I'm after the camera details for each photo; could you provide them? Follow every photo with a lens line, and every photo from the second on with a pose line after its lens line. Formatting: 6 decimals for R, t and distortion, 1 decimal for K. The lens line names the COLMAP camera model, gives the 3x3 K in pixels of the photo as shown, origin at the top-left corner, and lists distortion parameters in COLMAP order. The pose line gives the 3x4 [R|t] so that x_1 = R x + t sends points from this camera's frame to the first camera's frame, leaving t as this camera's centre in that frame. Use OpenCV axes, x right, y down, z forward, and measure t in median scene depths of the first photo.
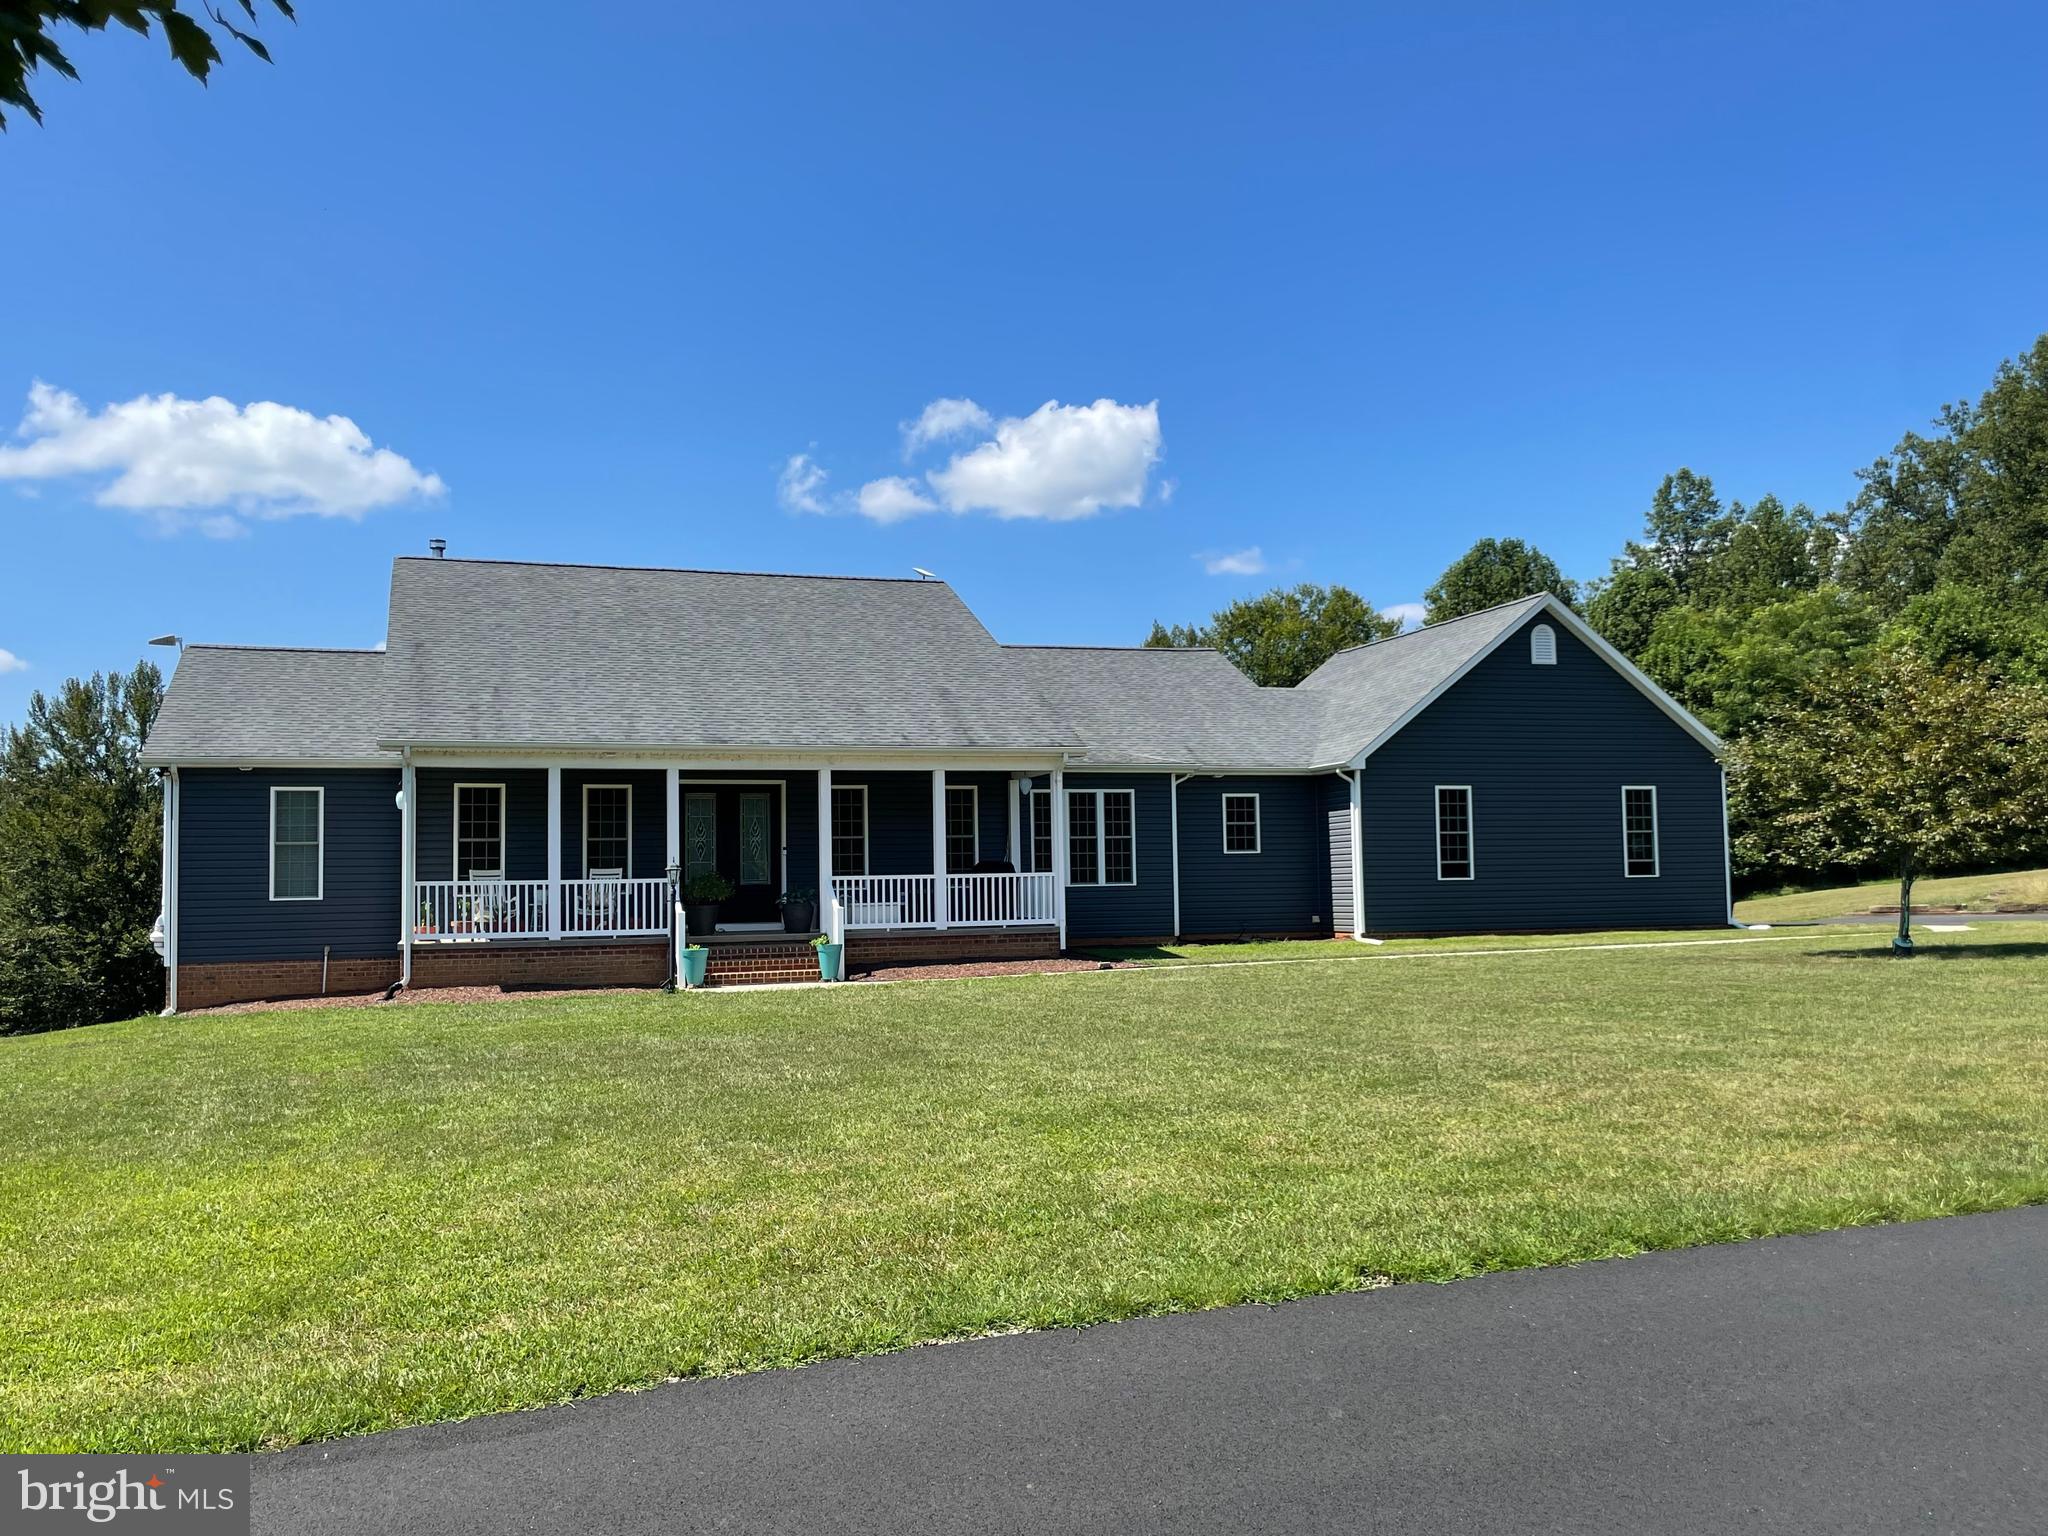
lens RADIAL K [[1683.0, 0, 1024.0], [0, 1683.0, 768.0], [0, 0, 1]] dist [0.086886, 0.000617]
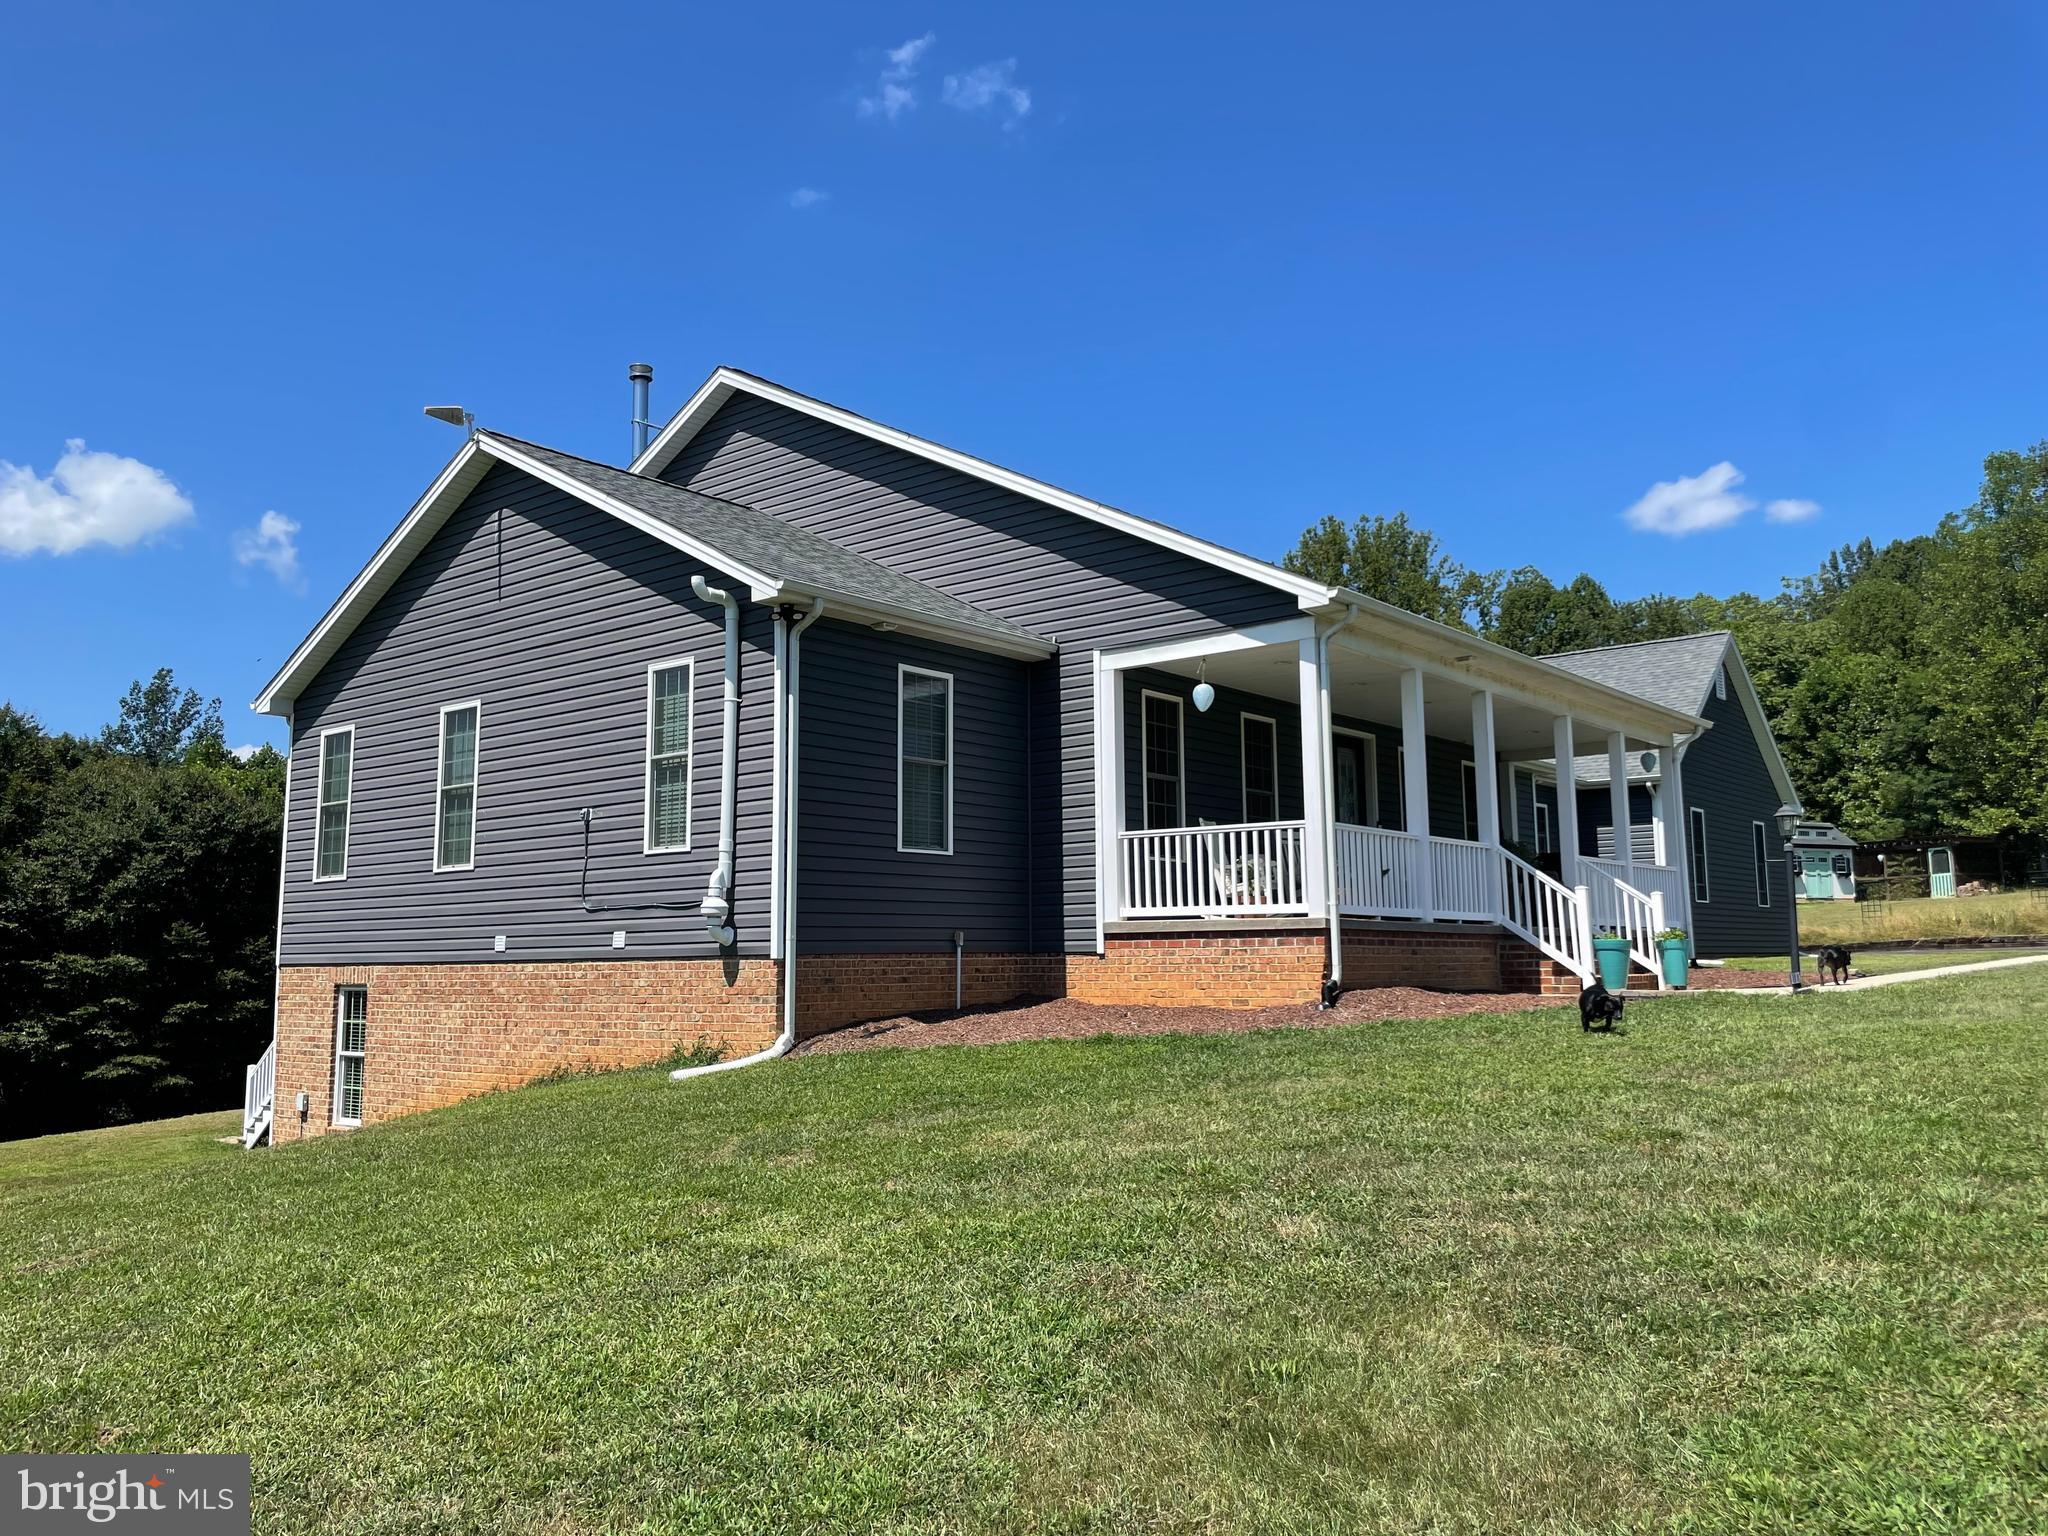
lens RADIAL K [[1545.0, 0, 1024.0], [0, 1545.0, 768.0], [0, 0, 1]] dist [0.052927, -0.006641]
pose [[0.843847, 0.074654, 0.531365, -0.681300], [-0.041496, 0.996388, -0.074089, 0.084913], [-0.534977, 0.040470, 0.843897, 0.515204]]
